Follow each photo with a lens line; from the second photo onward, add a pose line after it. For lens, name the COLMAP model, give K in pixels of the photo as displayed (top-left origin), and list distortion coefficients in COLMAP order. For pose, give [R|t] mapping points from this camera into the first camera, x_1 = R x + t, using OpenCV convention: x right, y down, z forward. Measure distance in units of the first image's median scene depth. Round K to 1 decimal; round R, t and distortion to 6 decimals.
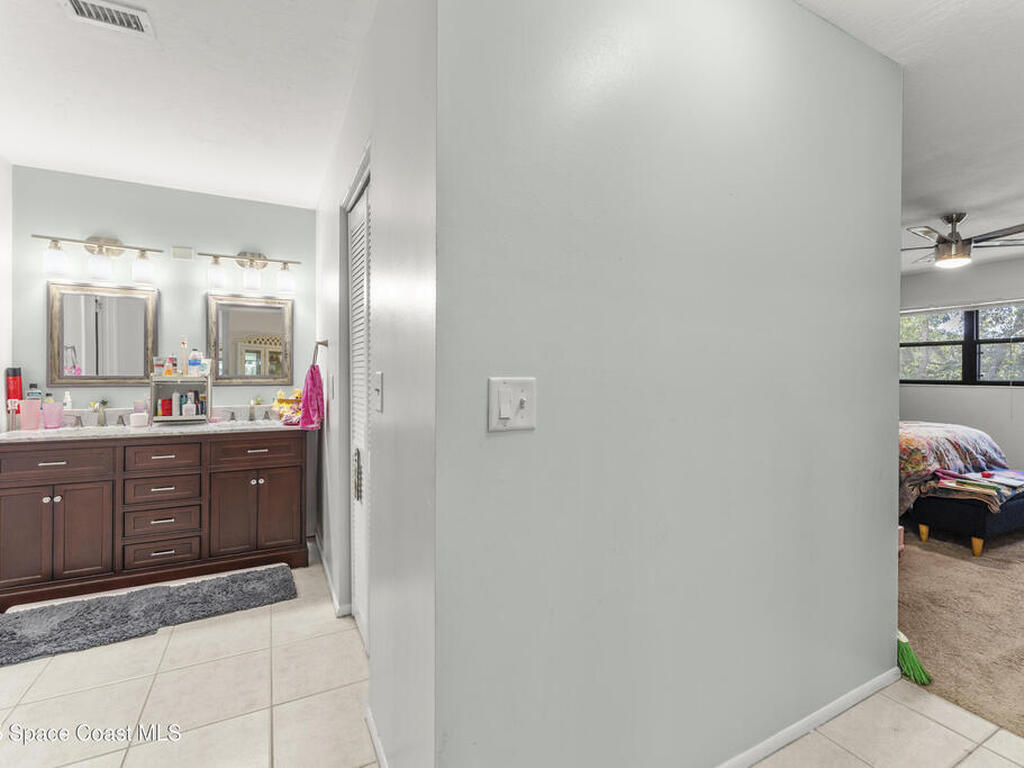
lens RADIAL K [[461.2, 0, 506.9], [0, 461.2, 376.9], [0, 0, 1]] dist [-0.001445, -0.000139]
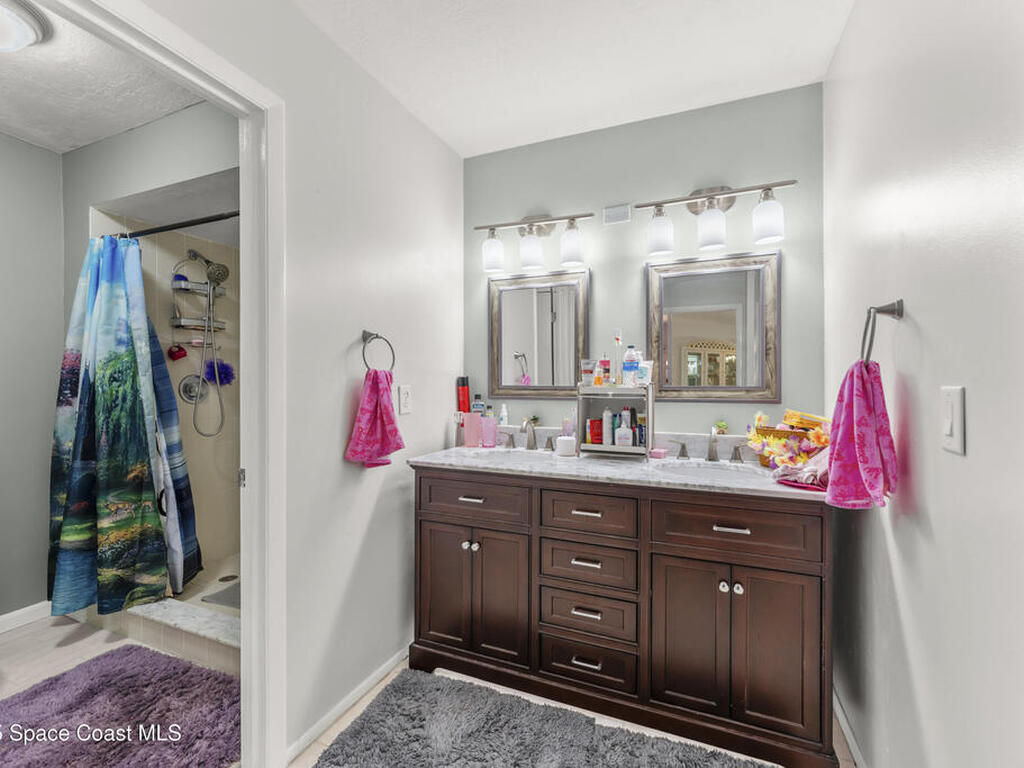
lens RADIAL K [[461.2, 0, 506.9], [0, 461.2, 376.9], [0, 0, 1]] dist [-0.001445, -0.000139]
pose [[0.637432, -0.012538, -0.770404, -0.285064], [-0.003984, 0.999801, -0.019567, -0.002001], [0.770496, 0.015542, 0.637255, 0.447816]]
